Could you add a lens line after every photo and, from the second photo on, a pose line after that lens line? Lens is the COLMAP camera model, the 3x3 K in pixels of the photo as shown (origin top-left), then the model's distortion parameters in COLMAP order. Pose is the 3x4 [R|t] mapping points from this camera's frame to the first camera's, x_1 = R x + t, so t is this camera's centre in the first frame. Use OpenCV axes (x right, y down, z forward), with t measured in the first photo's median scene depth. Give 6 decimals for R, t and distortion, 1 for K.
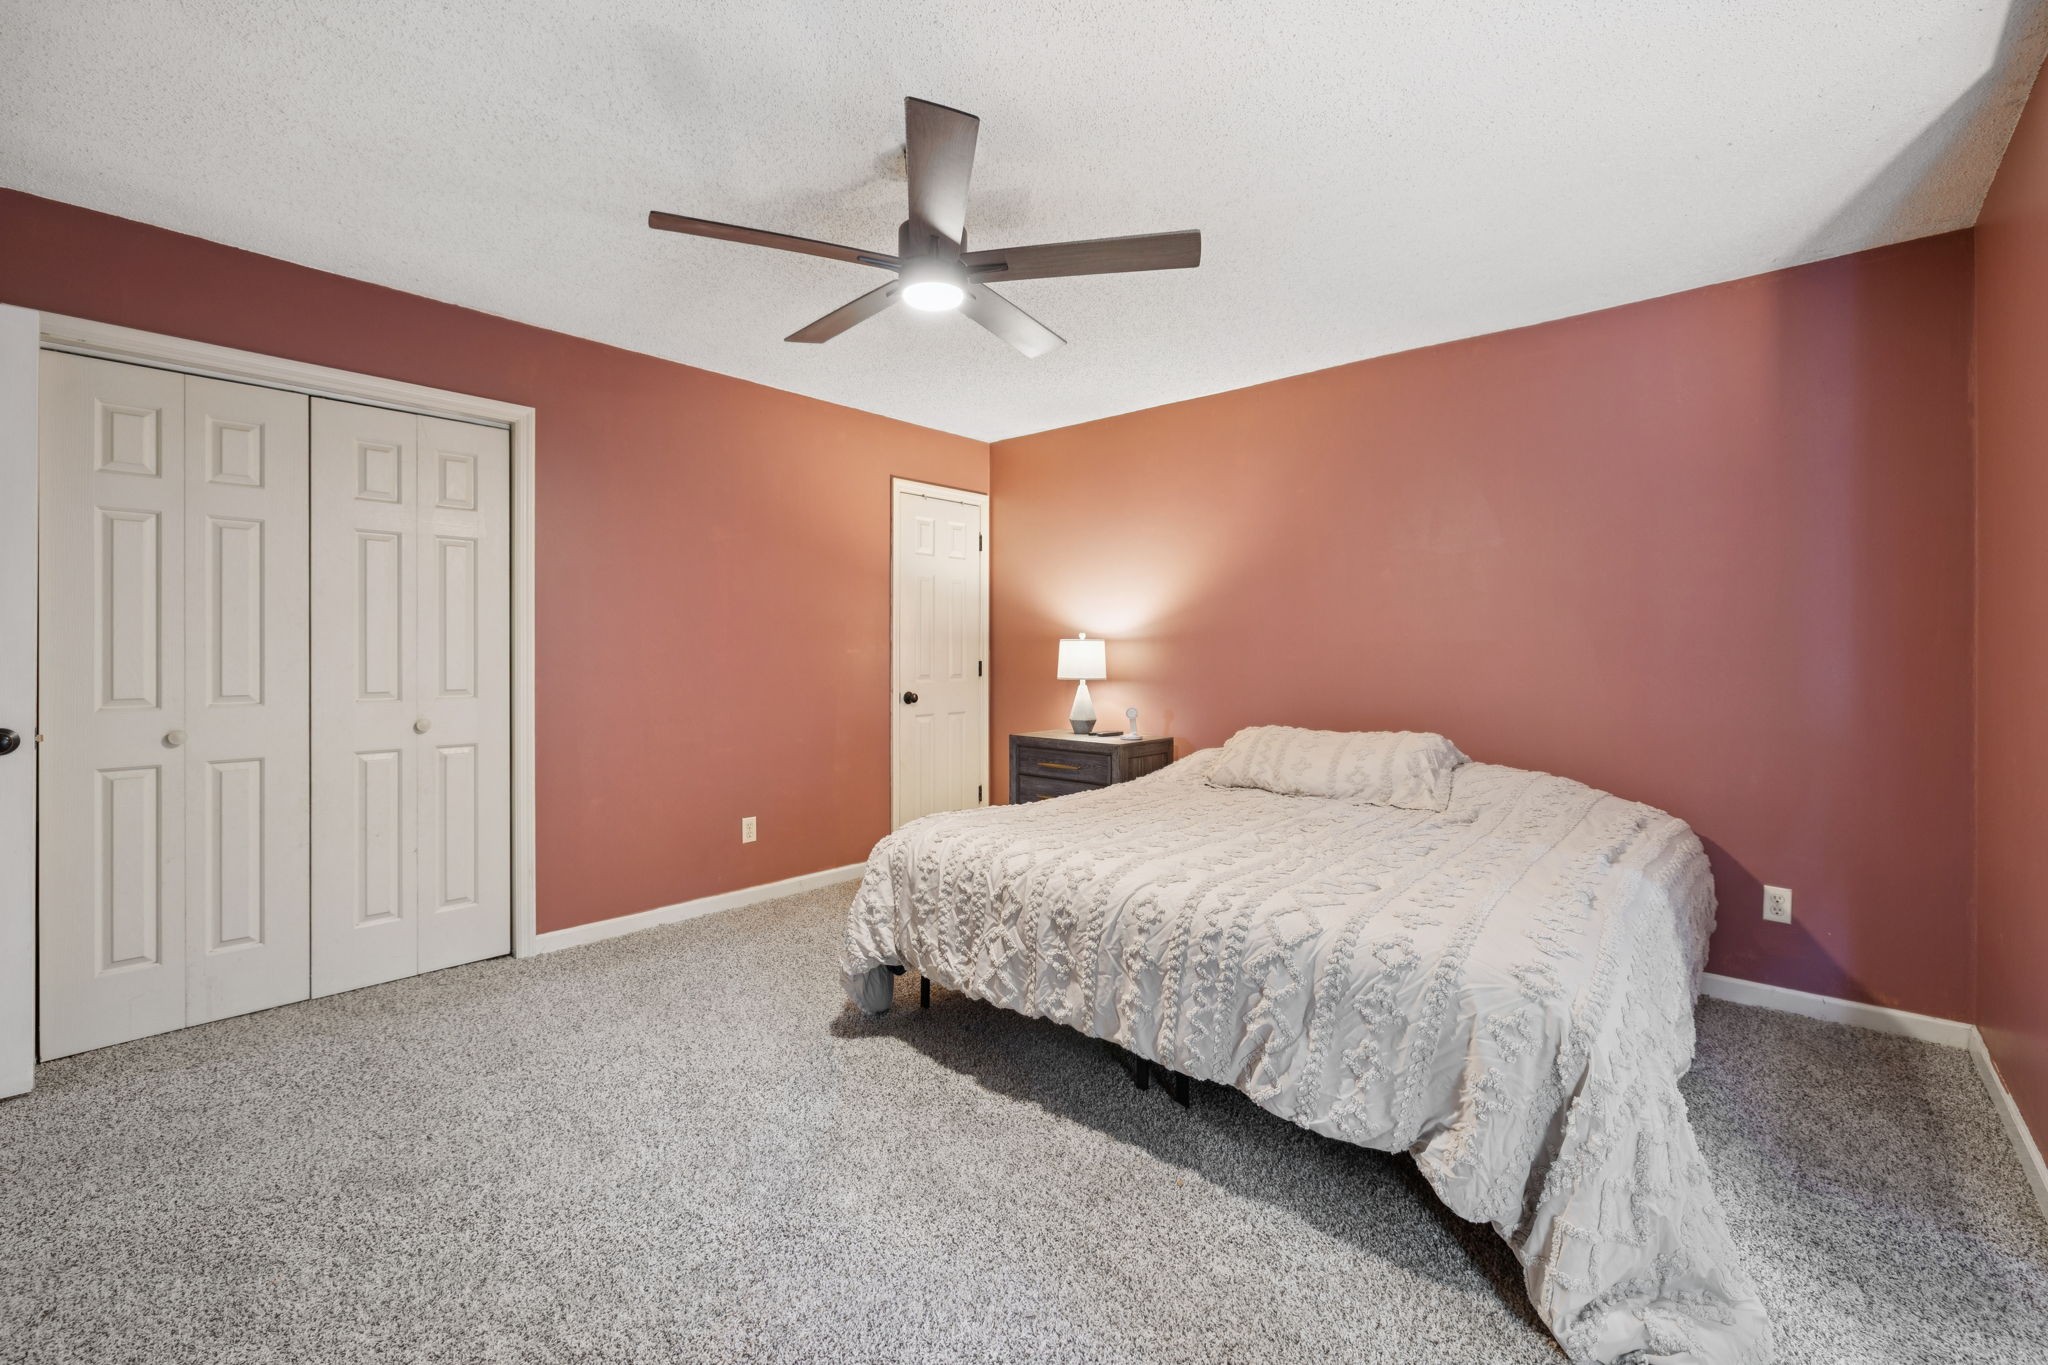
lens RADIAL K [[865.9, 0, 1015.6], [0, 865.9, 658.8], [0, 0, 1]] dist [0.001533, 0.000102]
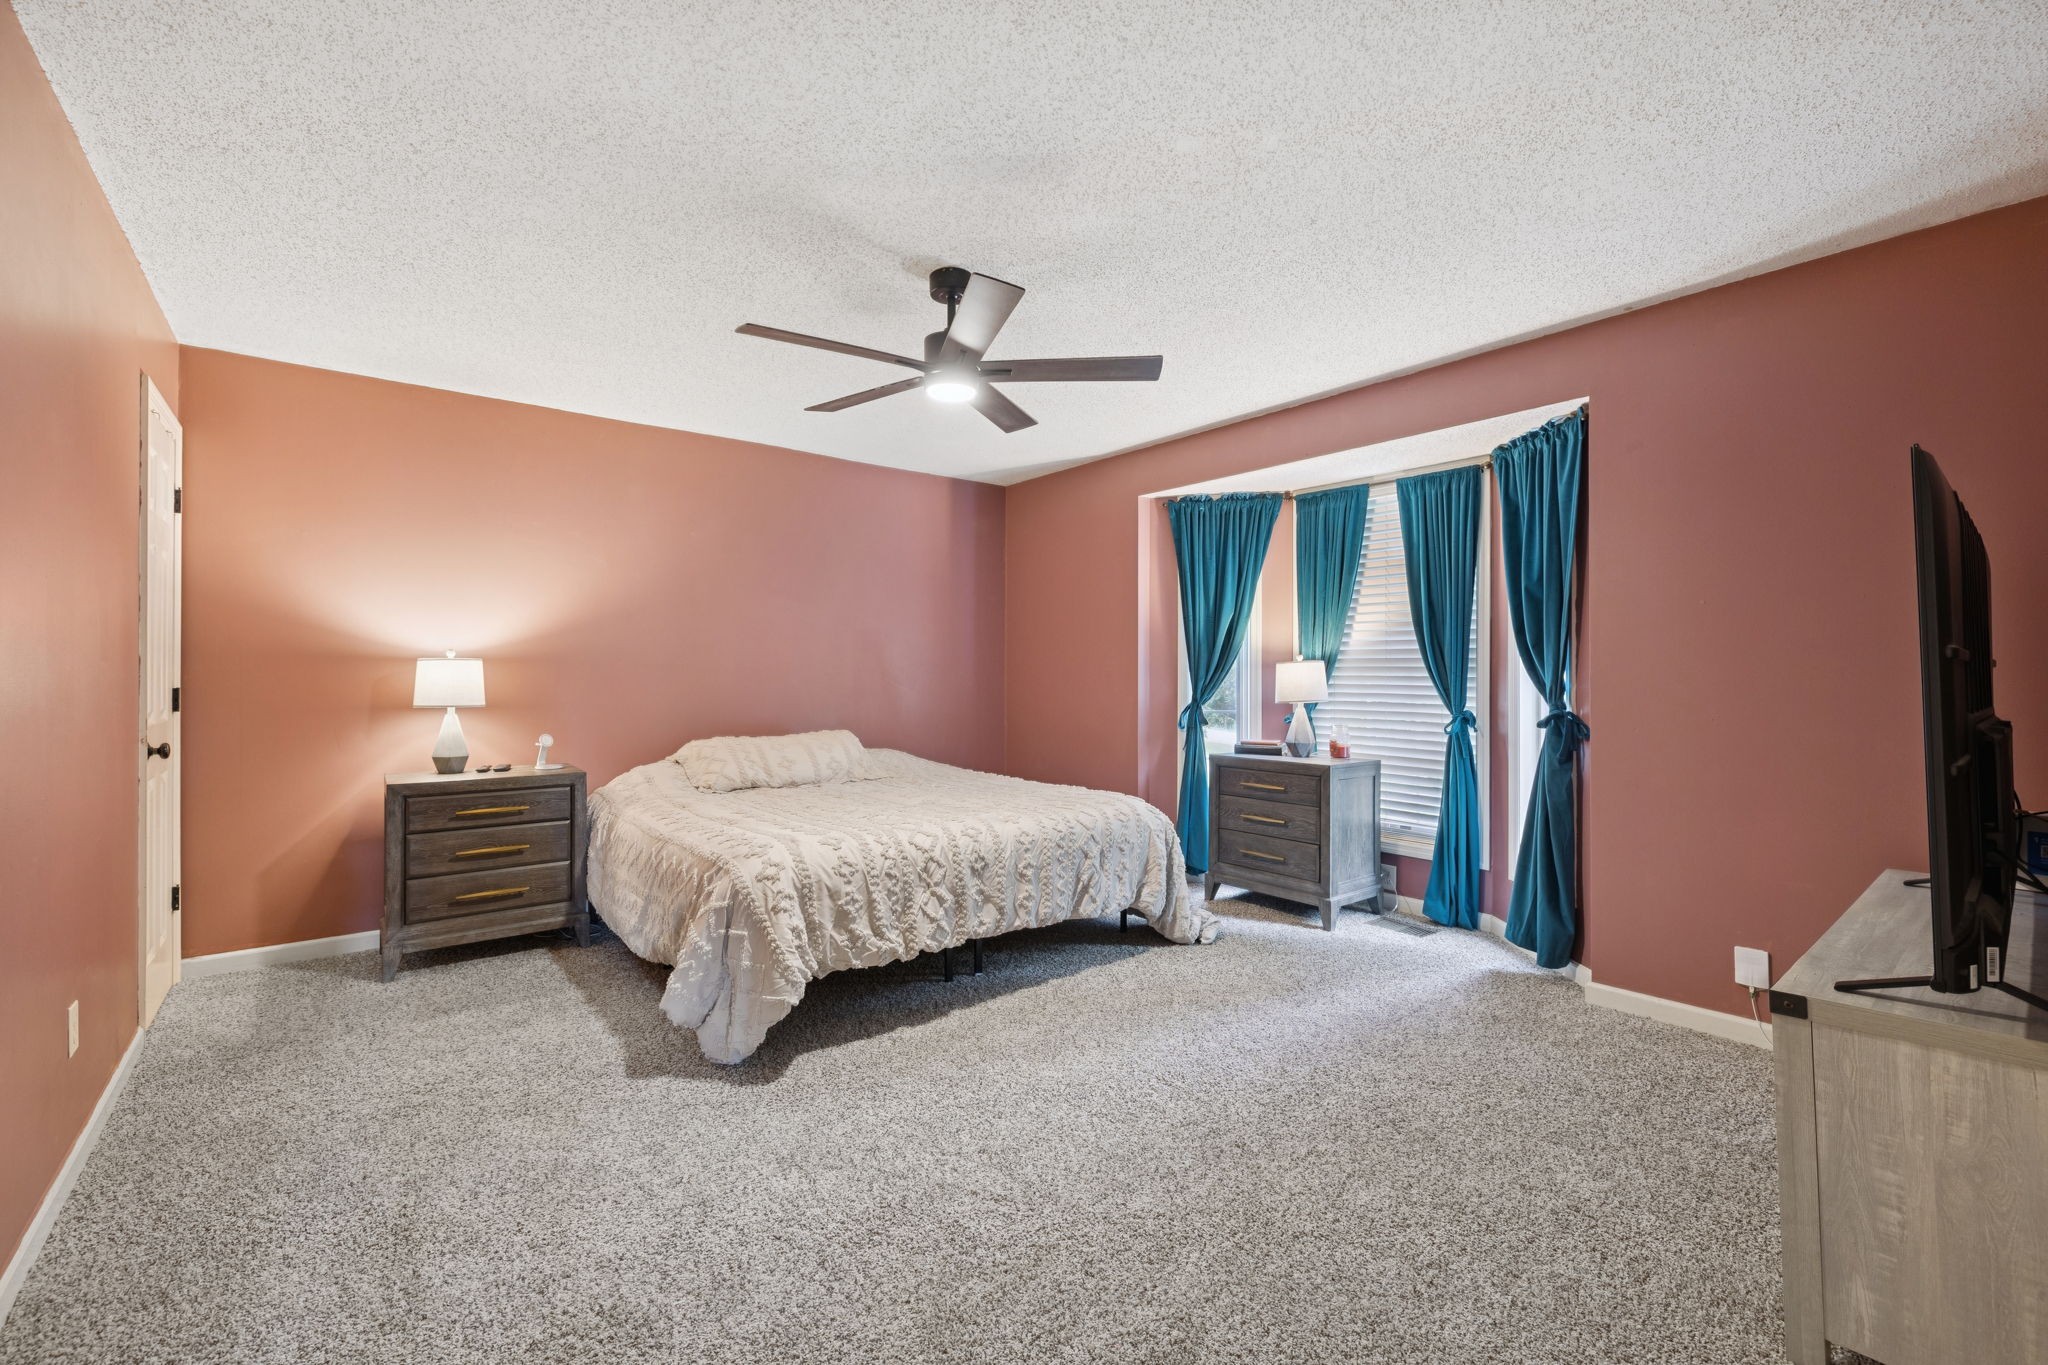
lens RADIAL K [[854.5, 0, 1024.0], [0, 854.5, 682.5], [0, 0, 1]] dist [-0.000430, -0.000076]
pose [[0.167761, -0.012238, 0.985752, -1.177508], [0.004557, 0.999922, 0.011639, -0.010360], [-0.985817, 0.002539, 0.167803, 0.624554]]
